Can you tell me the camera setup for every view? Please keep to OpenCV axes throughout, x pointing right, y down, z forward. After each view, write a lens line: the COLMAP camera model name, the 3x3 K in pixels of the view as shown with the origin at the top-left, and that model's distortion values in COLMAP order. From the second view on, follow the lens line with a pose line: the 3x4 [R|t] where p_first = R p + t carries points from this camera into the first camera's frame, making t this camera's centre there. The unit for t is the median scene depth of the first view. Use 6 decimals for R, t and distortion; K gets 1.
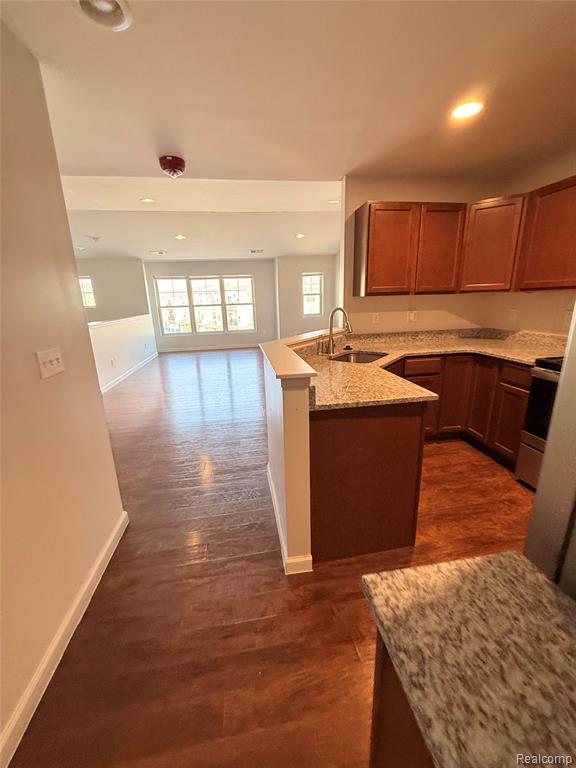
lens RADIAL K [[306.2, 0, 288.3], [0, 306.2, 382.5], [0, 0, 1]] dist [-0.000414, -0.000311]
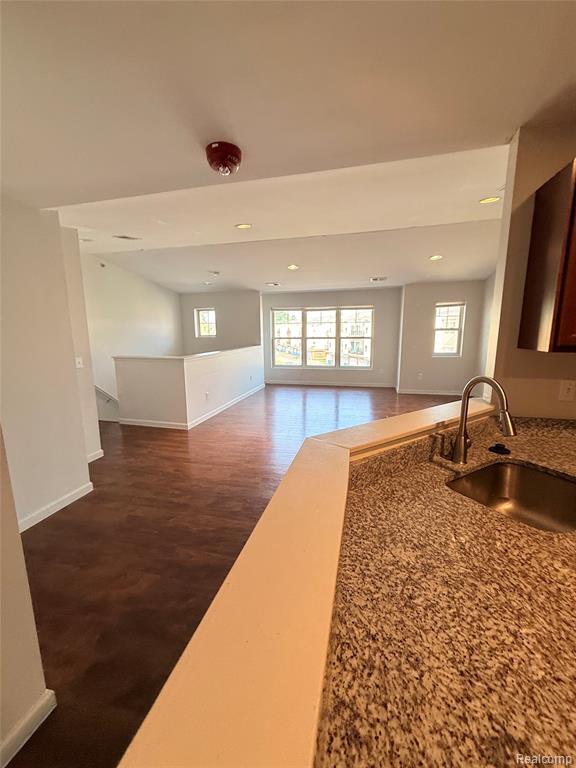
lens RADIAL K [[306.2, 0, 288.3], [0, 306.2, 382.5], [0, 0, 1]] dist [-0.000414, -0.000311]
pose [[0.917072, 0.089620, -0.388519, 0.061937], [-0.124021, 0.990192, -0.064334, -0.149856], [0.378943, 0.107184, 0.919192, 0.398380]]
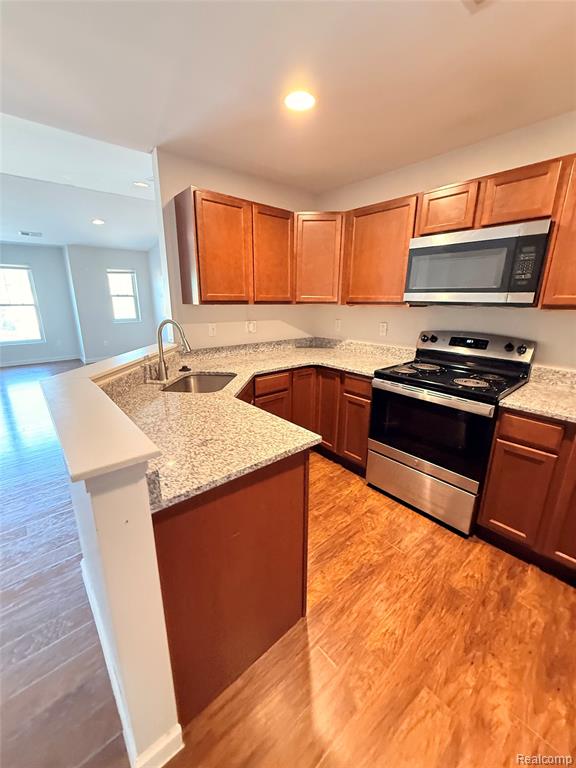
lens RADIAL K [[306.2, 0, 288.3], [0, 306.2, 382.5], [0, 0, 1]] dist [-0.000414, -0.000311]
pose [[0.849132, -0.104425, 0.517755, 0.007732], [0.108408, 0.993848, 0.022656, -0.068207], [-0.516936, 0.036891, 0.855229, 0.188314]]
